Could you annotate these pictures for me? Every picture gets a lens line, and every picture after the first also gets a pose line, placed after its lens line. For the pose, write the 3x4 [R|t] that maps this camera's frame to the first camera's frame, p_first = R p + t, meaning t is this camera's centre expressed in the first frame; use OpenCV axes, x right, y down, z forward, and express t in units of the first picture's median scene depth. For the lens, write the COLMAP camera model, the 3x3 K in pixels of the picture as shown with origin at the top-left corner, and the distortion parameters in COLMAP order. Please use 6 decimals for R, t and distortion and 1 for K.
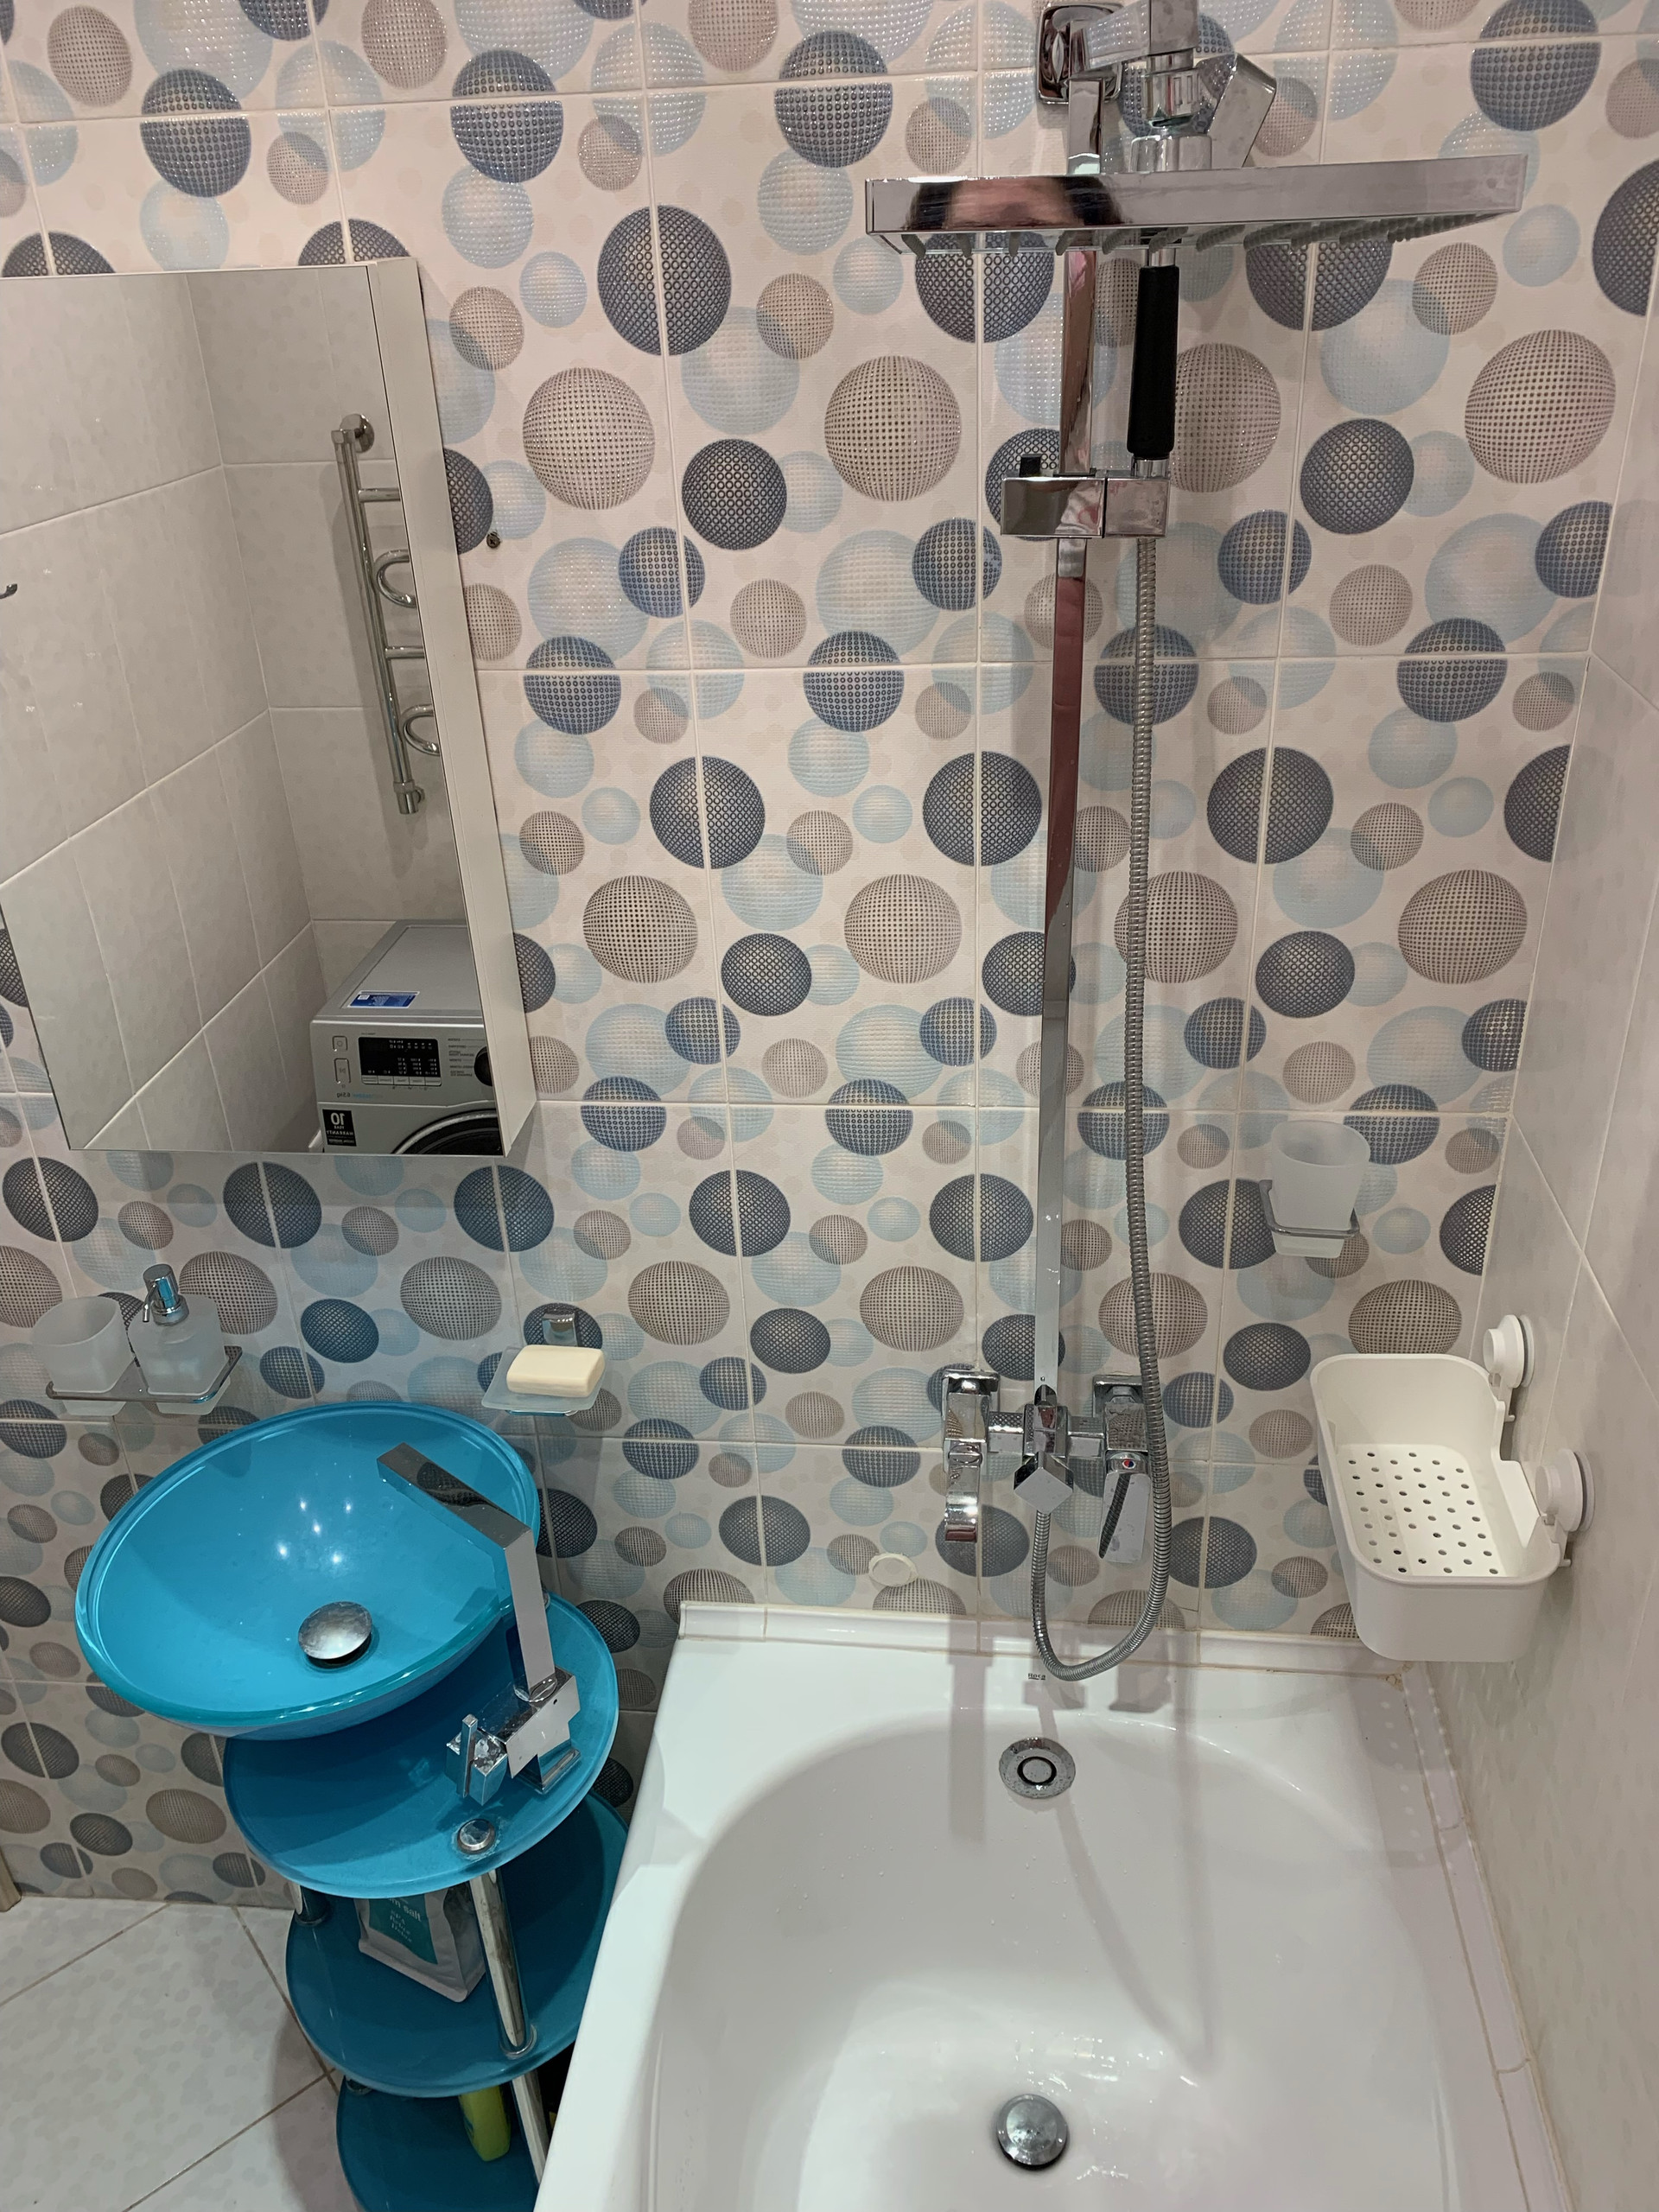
lens RADIAL K [[1682.3, 0, 834.0], [0, 1682.3, 1111.2], [0, 0, 1]] dist [0.037784, -0.040830]
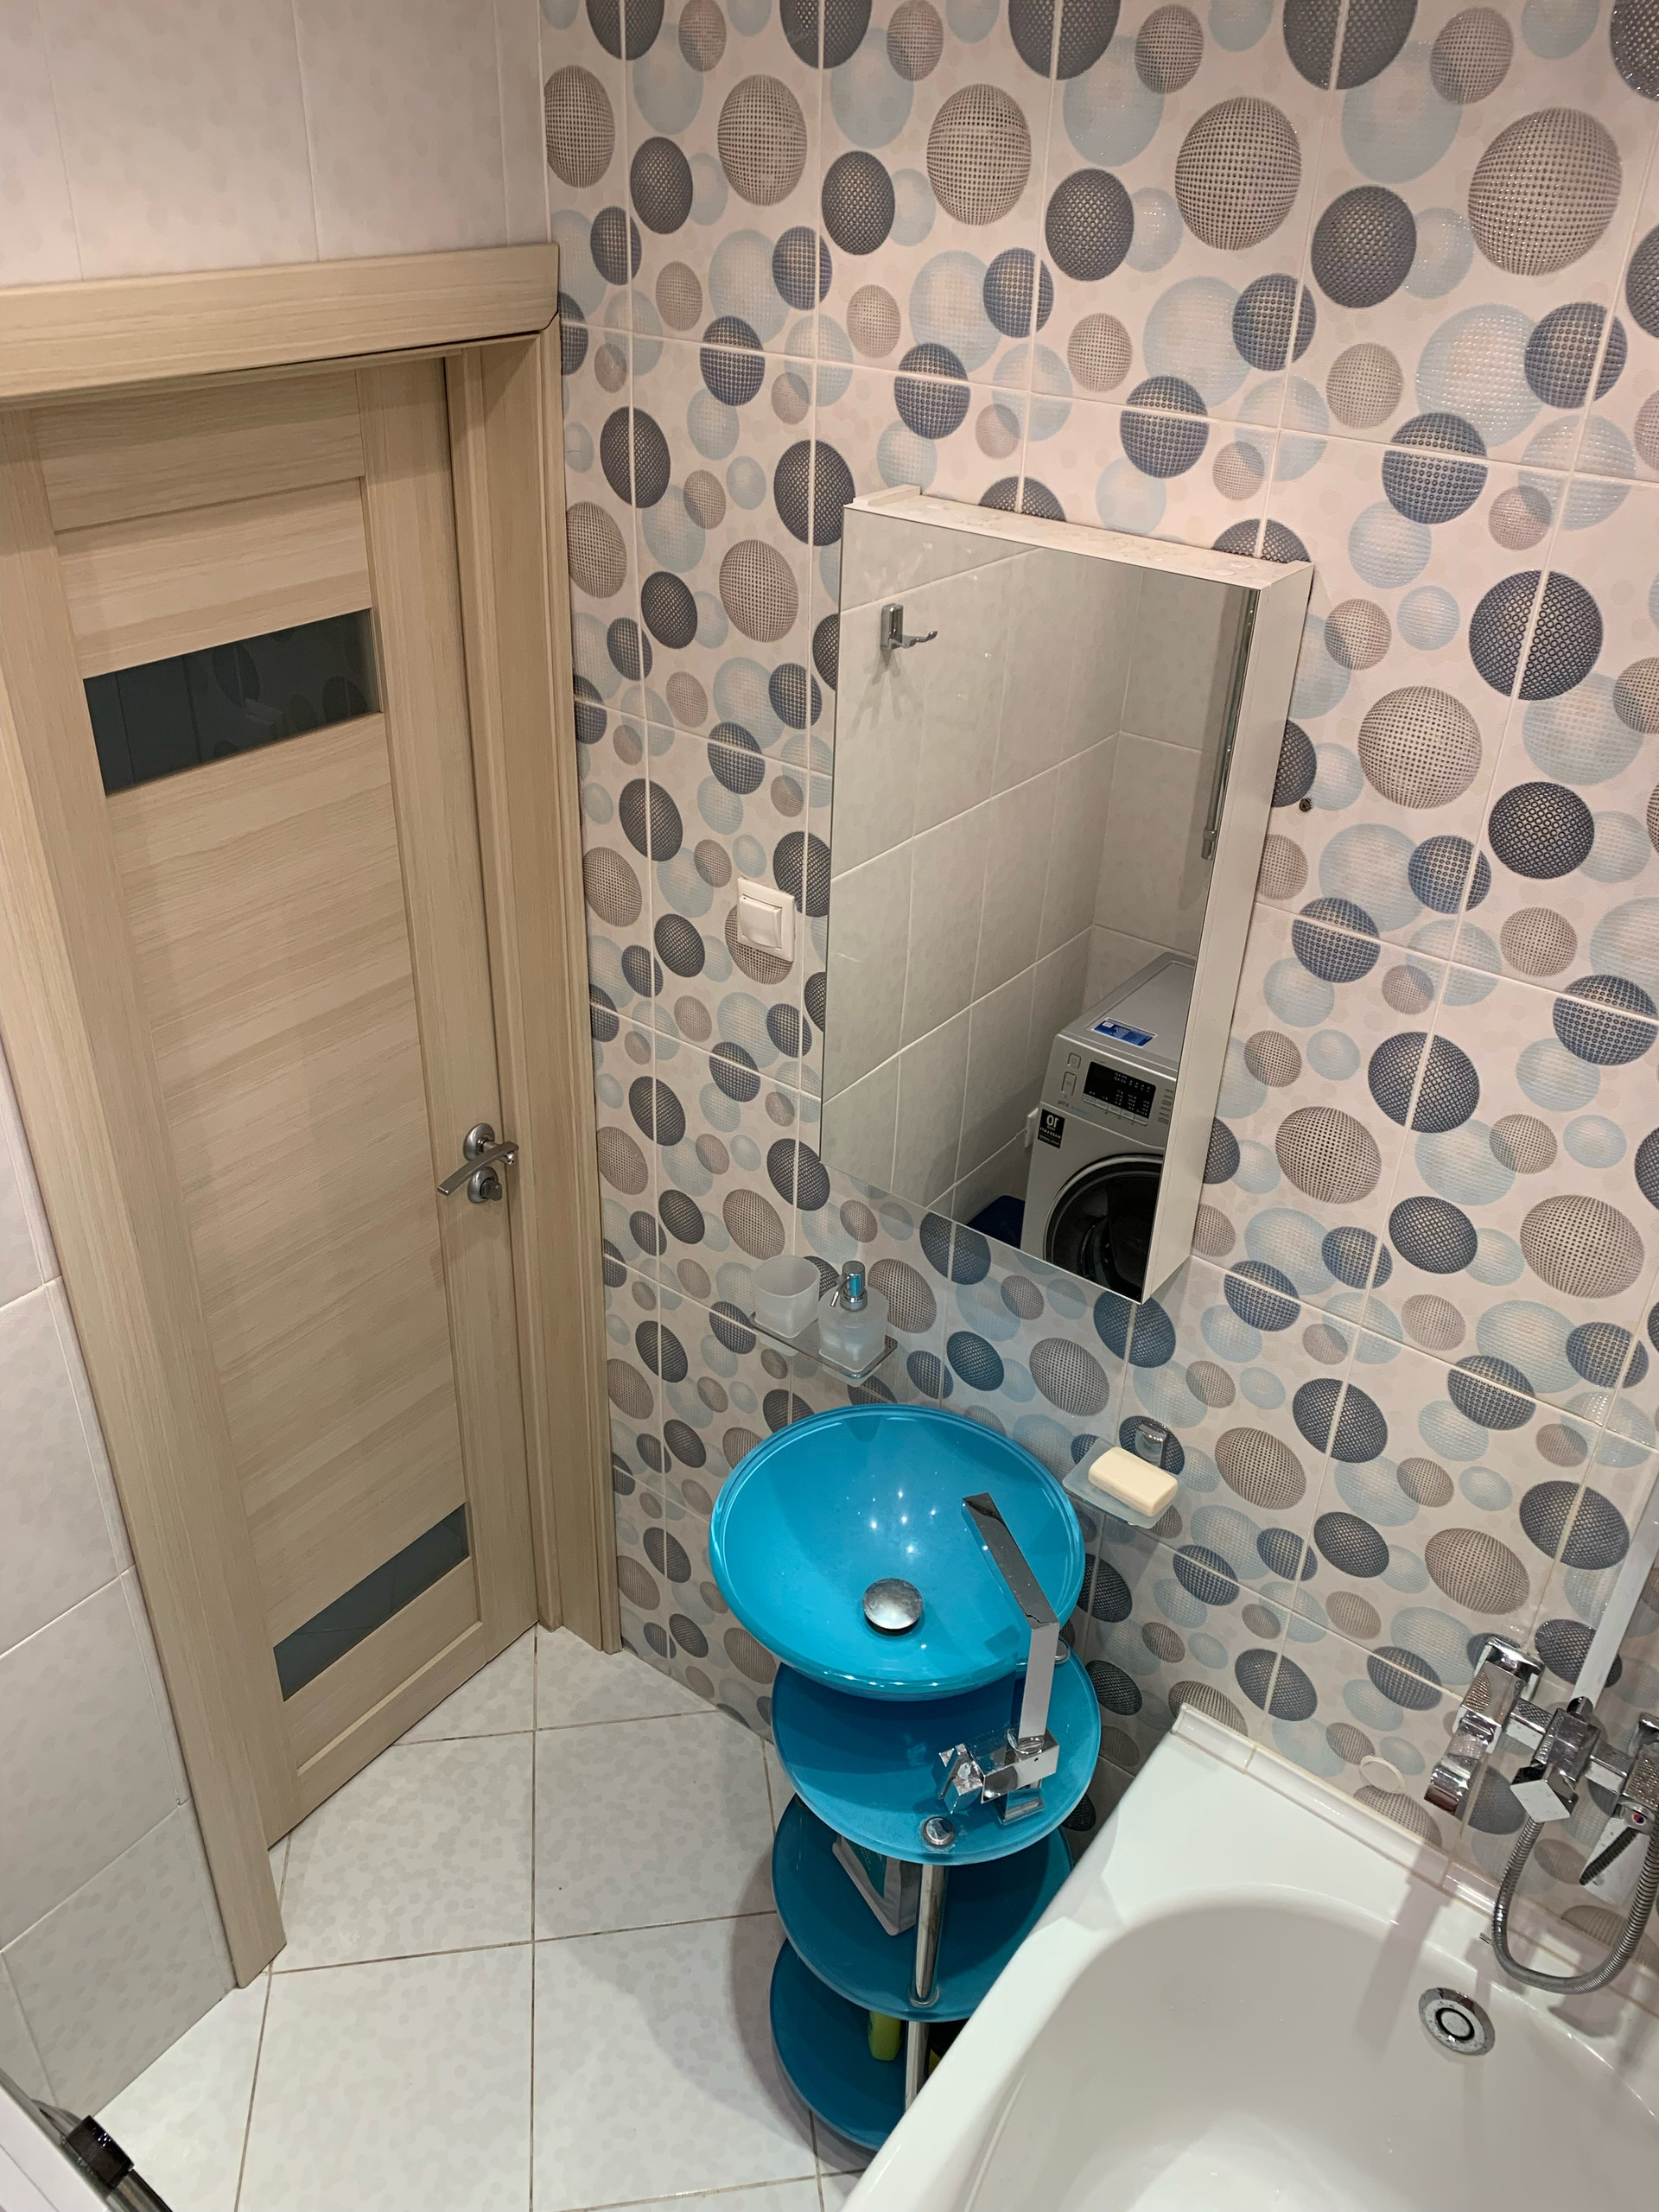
lens RADIAL K [[1682.3, 0, 828.1], [0, 1682.3, 1087.1], [0, 0, 1]] dist [0.037784, -0.040830]
pose [[0.857552, 0.320569, -0.402293, 0.028602], [-0.298347, 0.947050, 0.118685, -0.168622], [0.419038, 0.018245, 0.907785, -0.106944]]
